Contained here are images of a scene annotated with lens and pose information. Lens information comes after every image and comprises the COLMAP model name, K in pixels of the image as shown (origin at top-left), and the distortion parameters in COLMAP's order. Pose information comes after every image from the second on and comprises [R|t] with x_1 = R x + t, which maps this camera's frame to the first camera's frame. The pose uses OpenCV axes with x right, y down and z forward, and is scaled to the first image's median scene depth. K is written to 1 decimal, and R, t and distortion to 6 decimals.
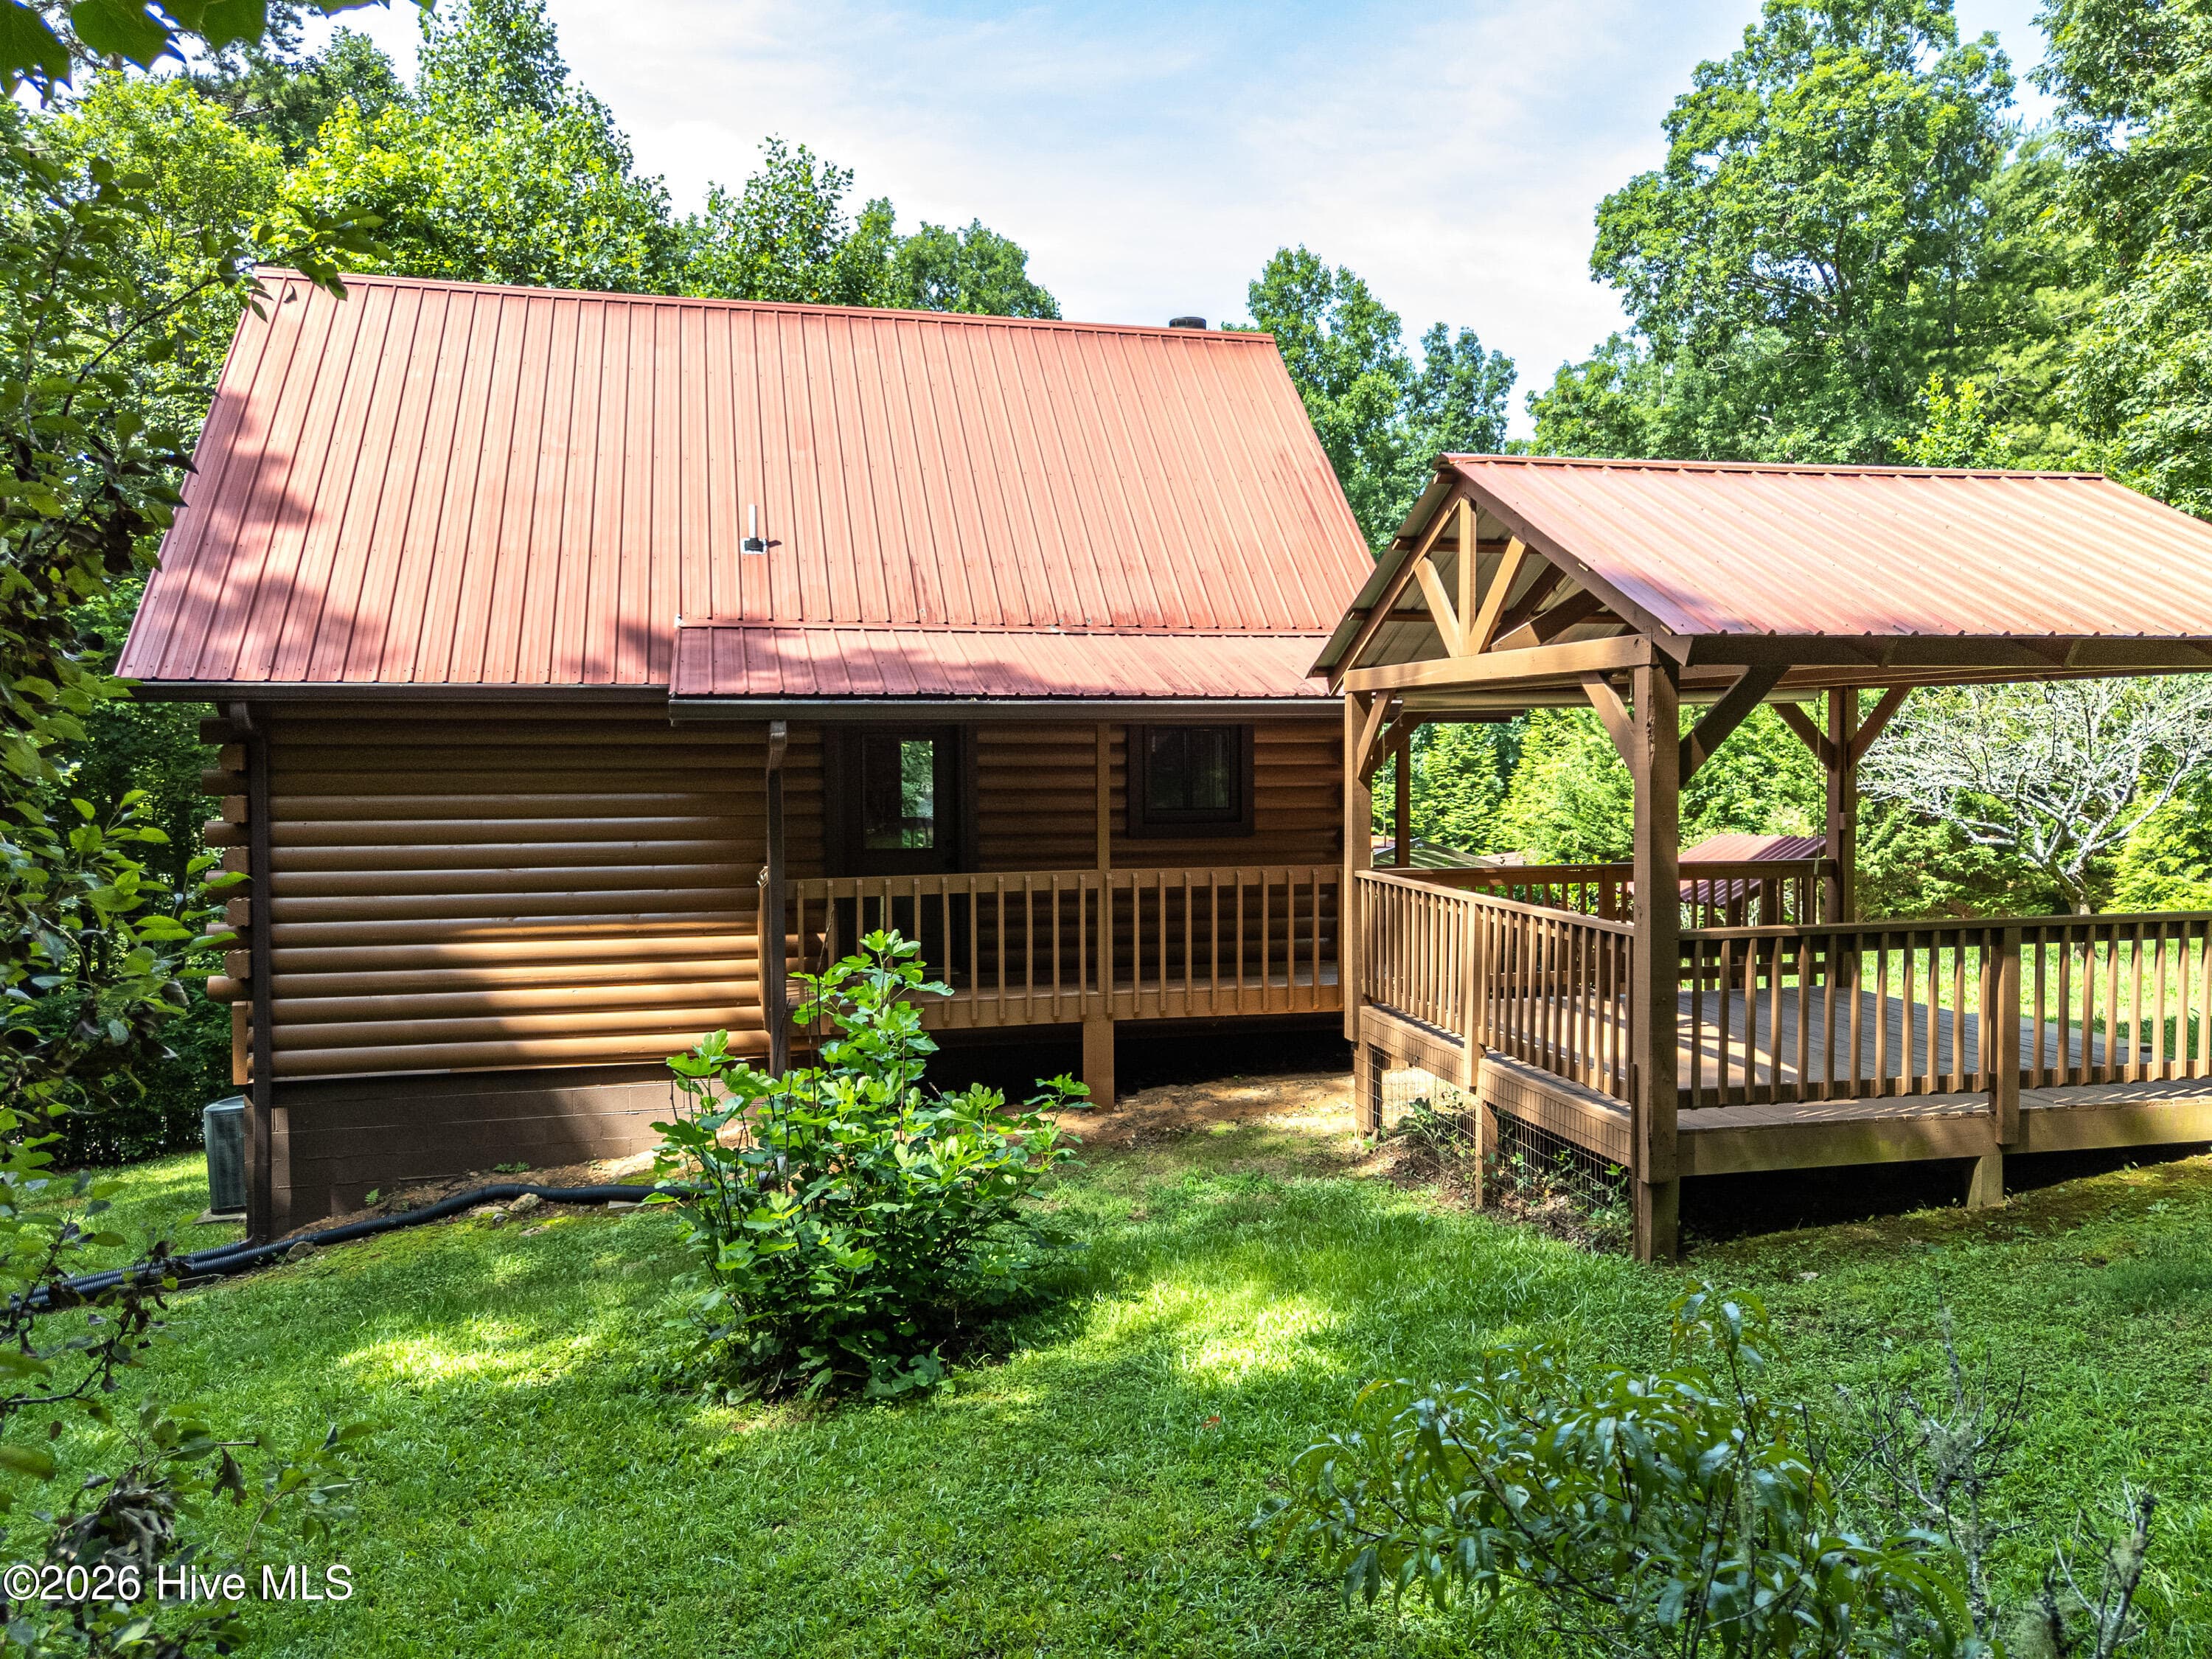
lens RADIAL K [[1674.6, 0, 1100.1], [0, 1674.6, 822.2], [0, 0, 1]] dist [0.069869, -0.011106]
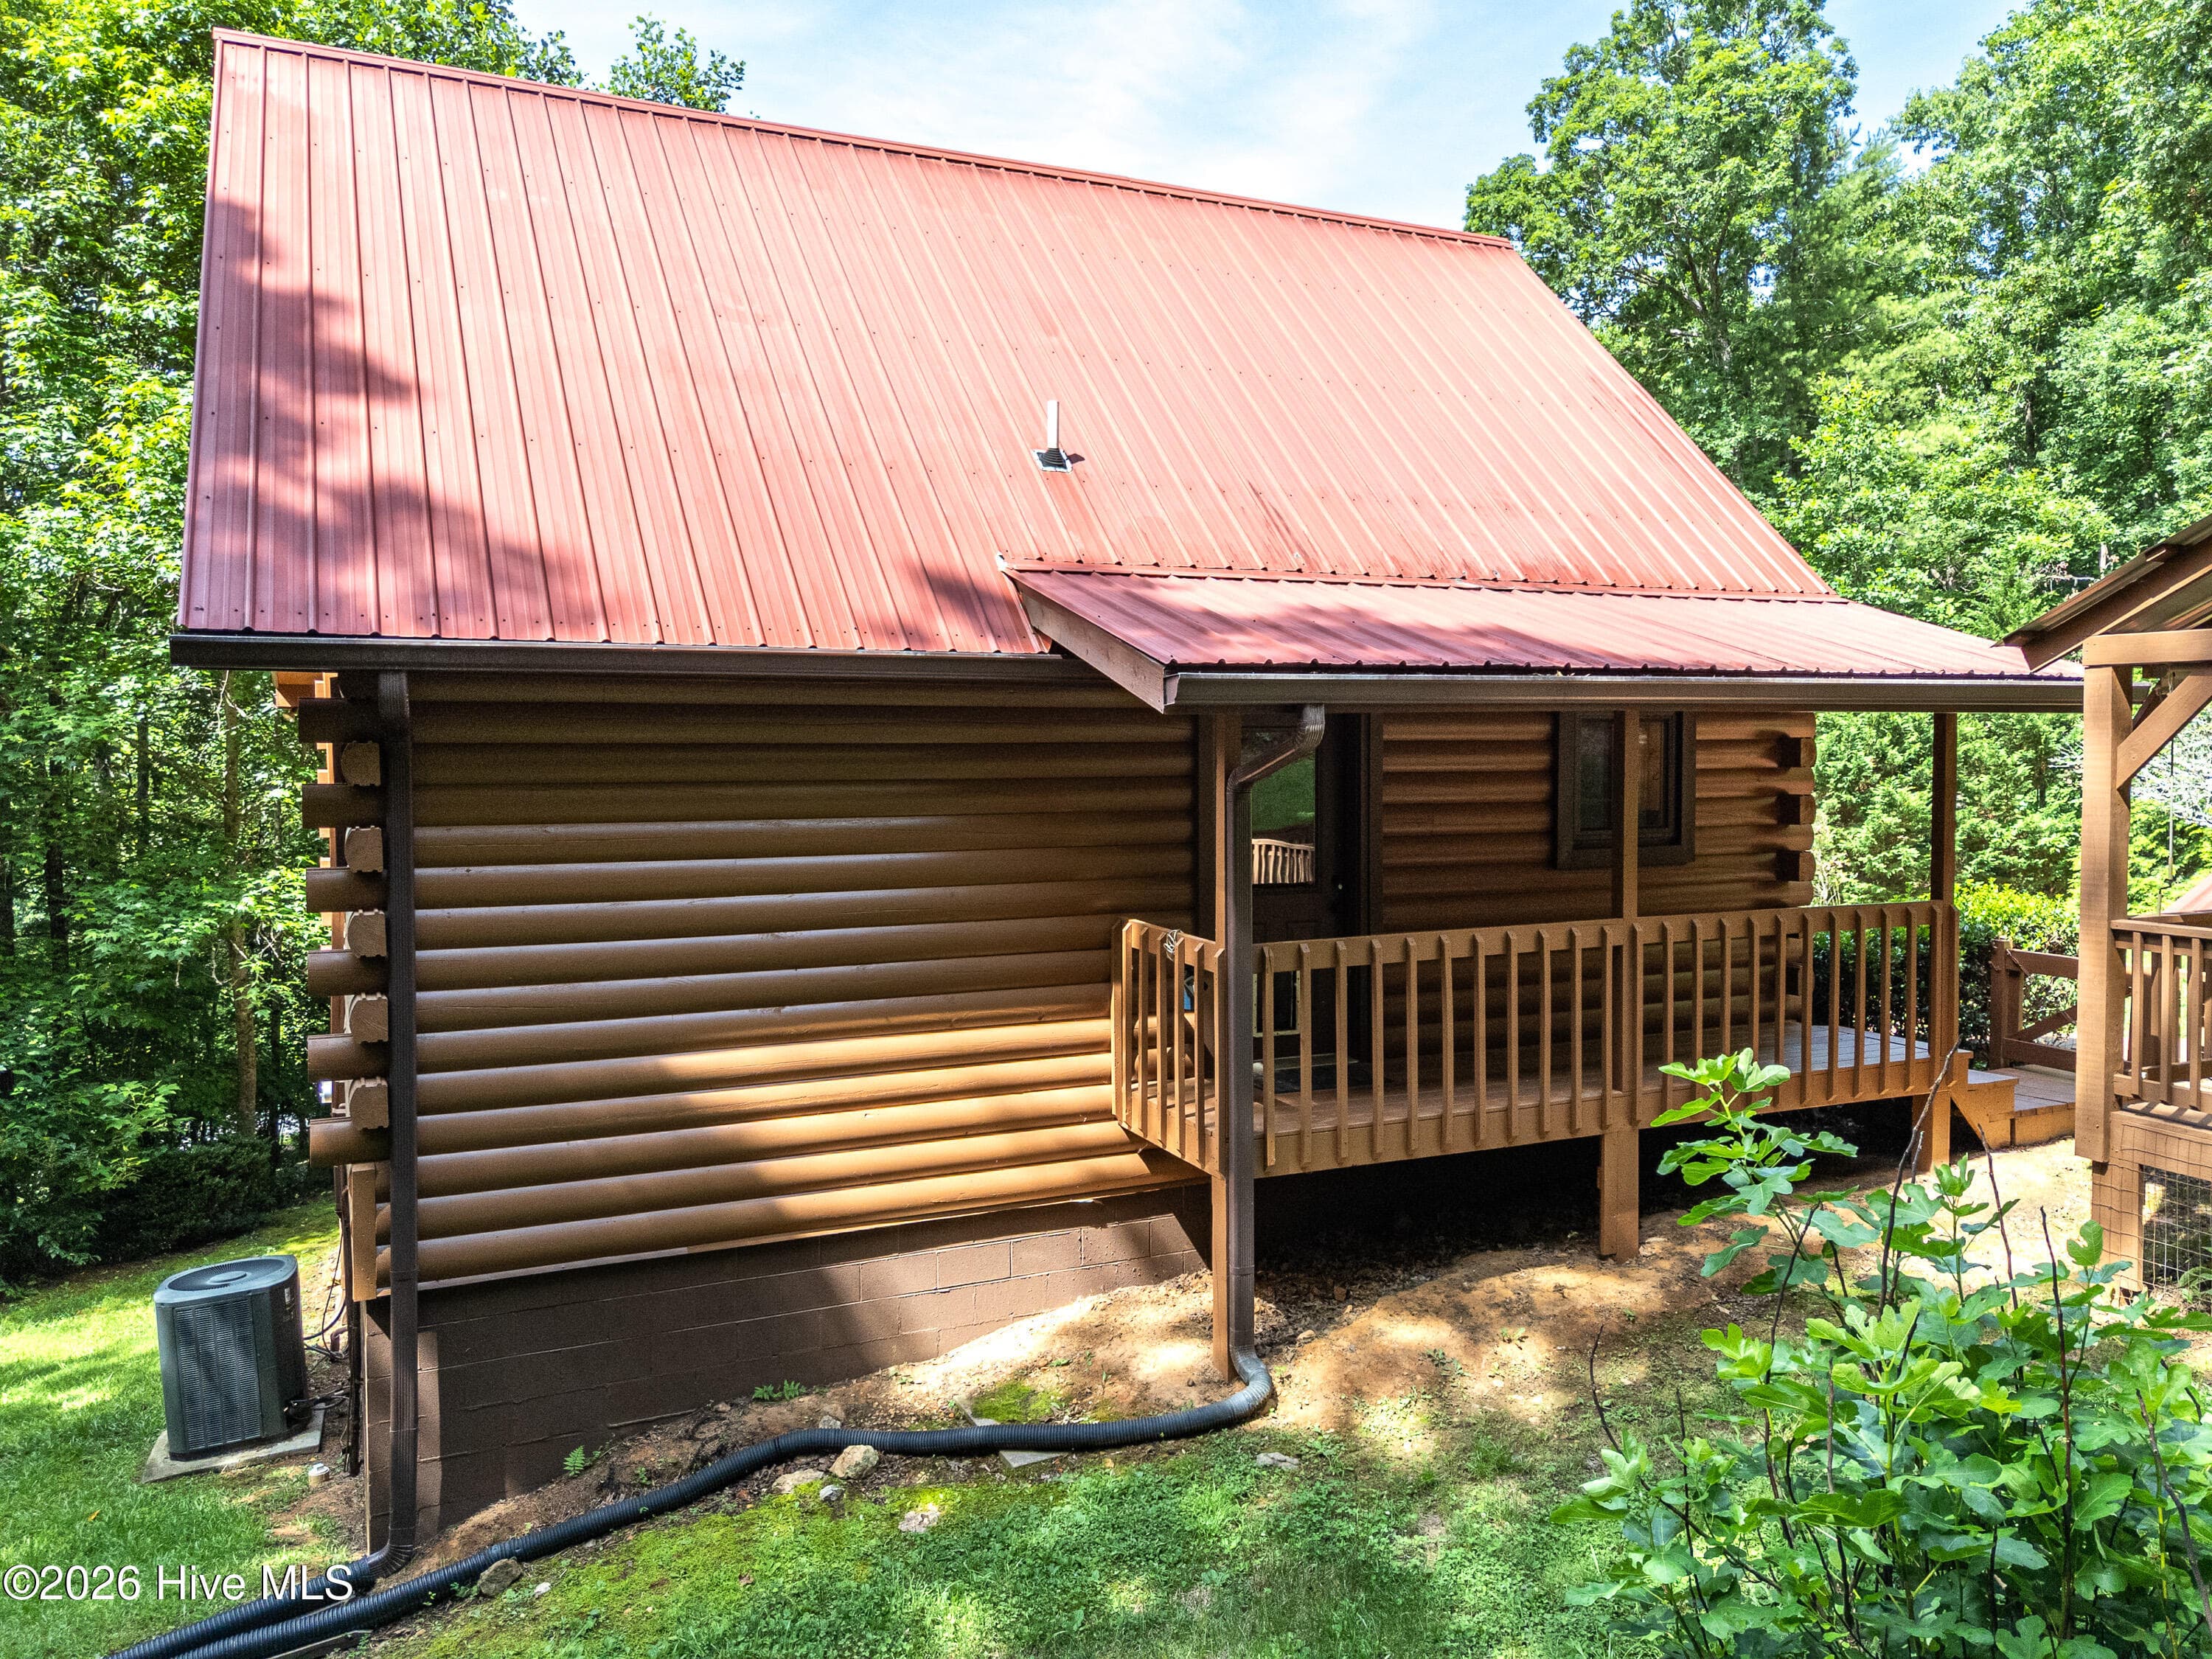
lens RADIAL K [[1674.6, 0, 1108.3], [0, 1674.6, 821.6], [0, 0, 1]] dist [0.069869, -0.011106]
pose [[0.979835, -0.010485, 0.199532, -0.325469], [0.010816, 0.999941, -0.000568, -0.013299], [-0.199514, 0.002715, 0.979891, 0.310365]]
